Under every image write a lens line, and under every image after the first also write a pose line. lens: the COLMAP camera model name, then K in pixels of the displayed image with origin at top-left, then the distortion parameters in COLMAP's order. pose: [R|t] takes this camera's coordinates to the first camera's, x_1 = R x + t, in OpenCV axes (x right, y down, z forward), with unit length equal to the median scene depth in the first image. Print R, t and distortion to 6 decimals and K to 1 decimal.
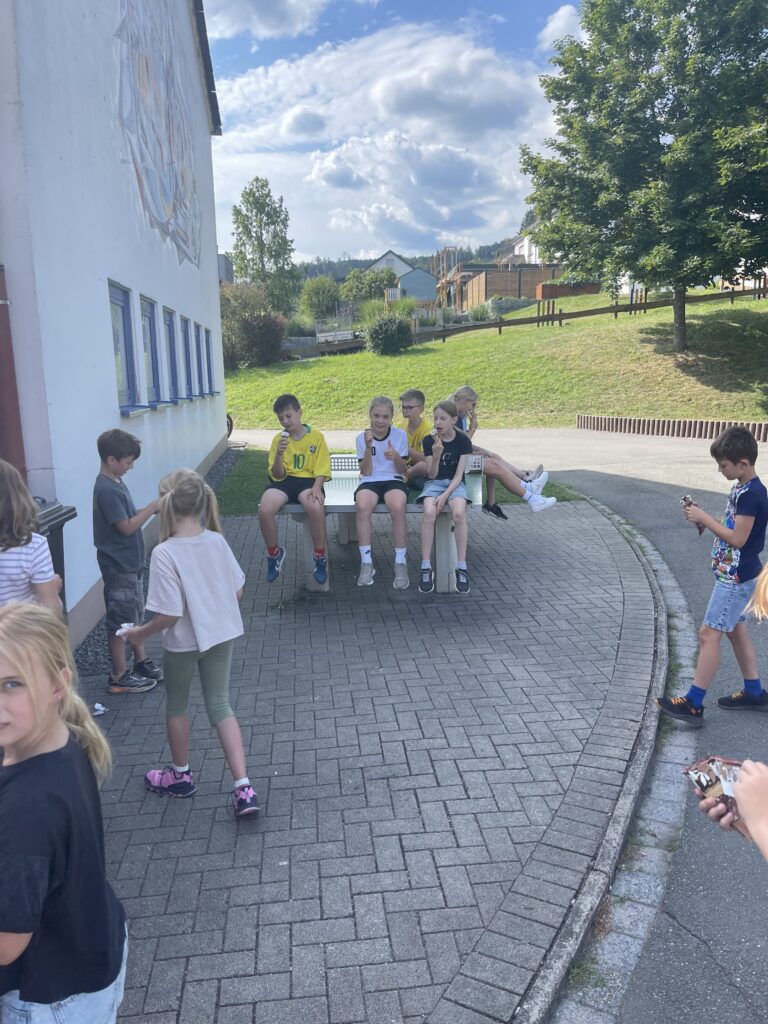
lens RADIAL K [[748.5, 0, 385.2], [0, 748.5, 510.9], [0, 0, 1]] dist [0.022691, 0.000420]
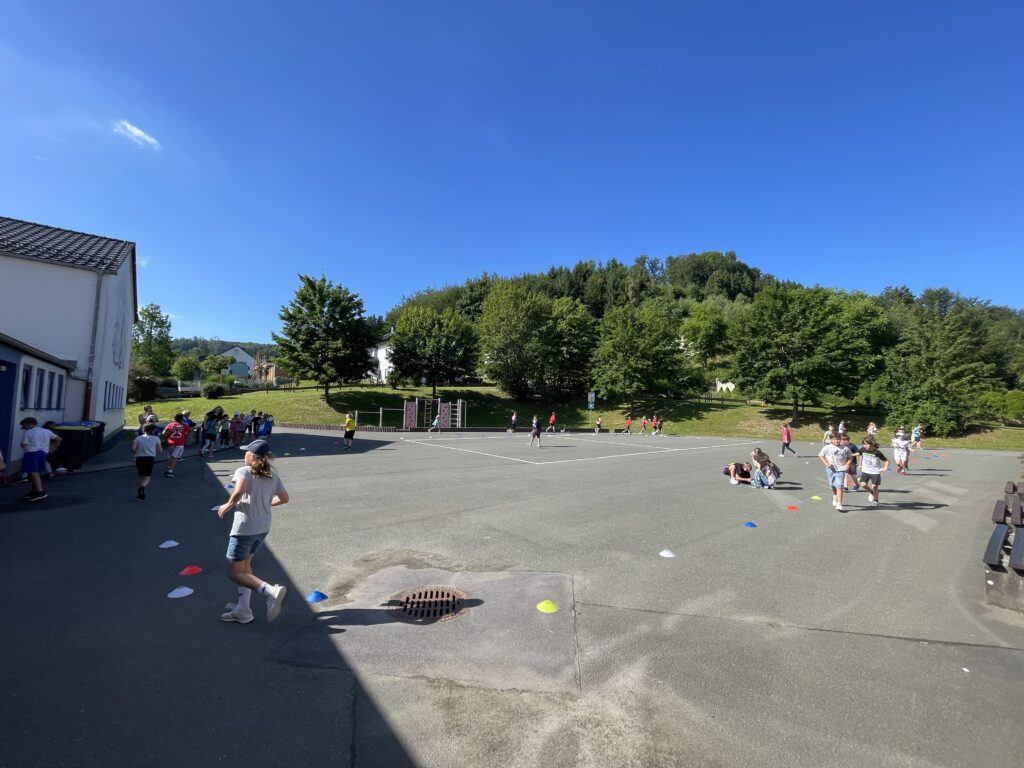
lens RADIAL K [[413.6, 0, 504.5], [0, 413.6, 388.7], [0, 0, 1]] dist [0.001043, 0.002332]
pose [[0.844907, 0.071758, 0.530079, 0.054884], [0.059858, 0.972054, -0.226998, 0.073711], [-0.531554, 0.223522, 0.817000, -0.369506]]
